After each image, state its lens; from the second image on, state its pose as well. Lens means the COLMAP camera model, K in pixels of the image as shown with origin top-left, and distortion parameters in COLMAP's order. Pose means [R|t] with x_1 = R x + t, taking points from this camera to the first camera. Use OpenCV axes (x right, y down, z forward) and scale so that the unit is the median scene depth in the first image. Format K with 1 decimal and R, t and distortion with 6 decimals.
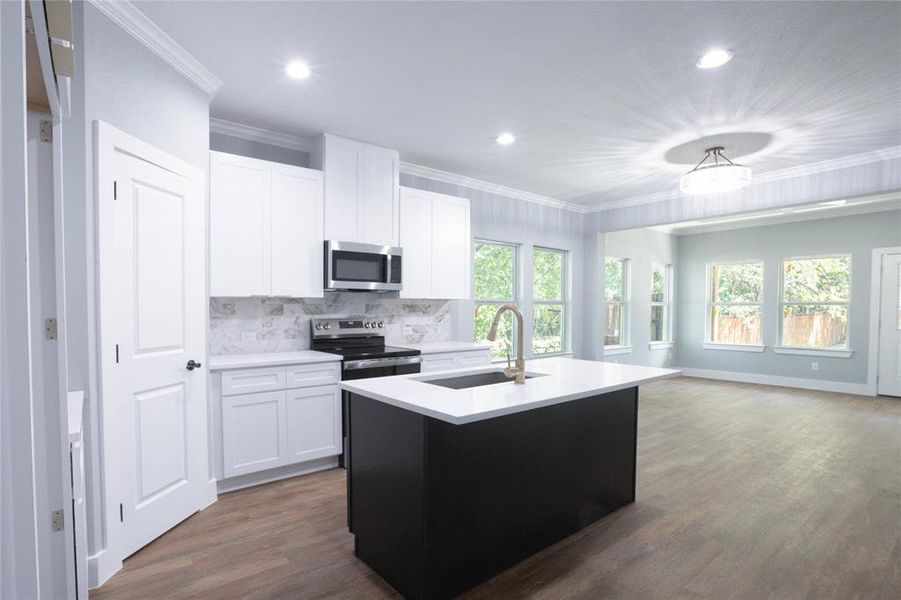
lens RADIAL K [[442.6, 0, 418.9], [0, 442.6, 320.1], [0, 0, 1]] dist [-0.049237, 0.020826]
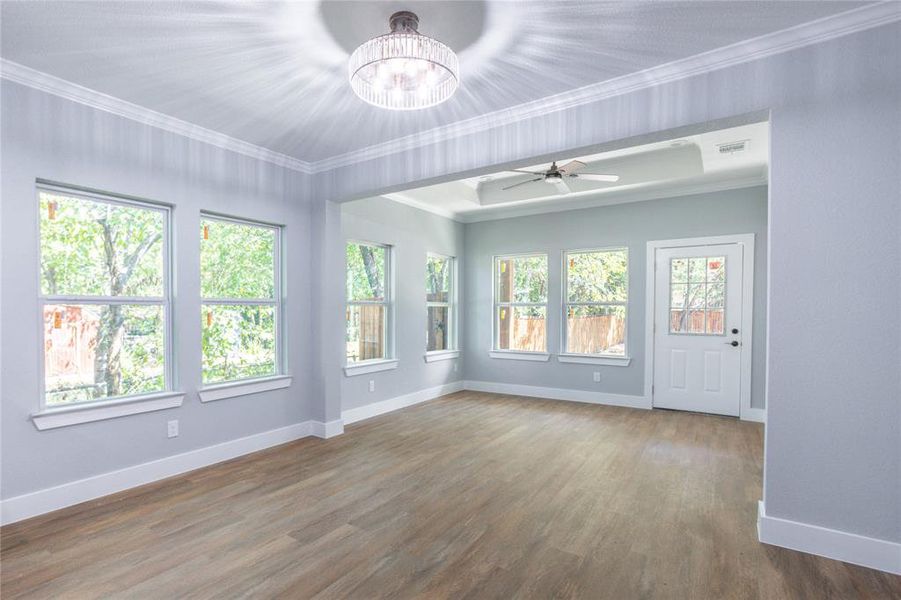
lens RADIAL K [[442.6, 0, 418.9], [0, 442.6, 320.1], [0, 0, 1]] dist [-0.049237, 0.020826]
pose [[0.949095, -0.011241, 0.314790, 0.288618], [0.012187, 0.999925, -0.001037, -0.008658], [-0.314755, 0.004821, 0.949161, 0.261999]]
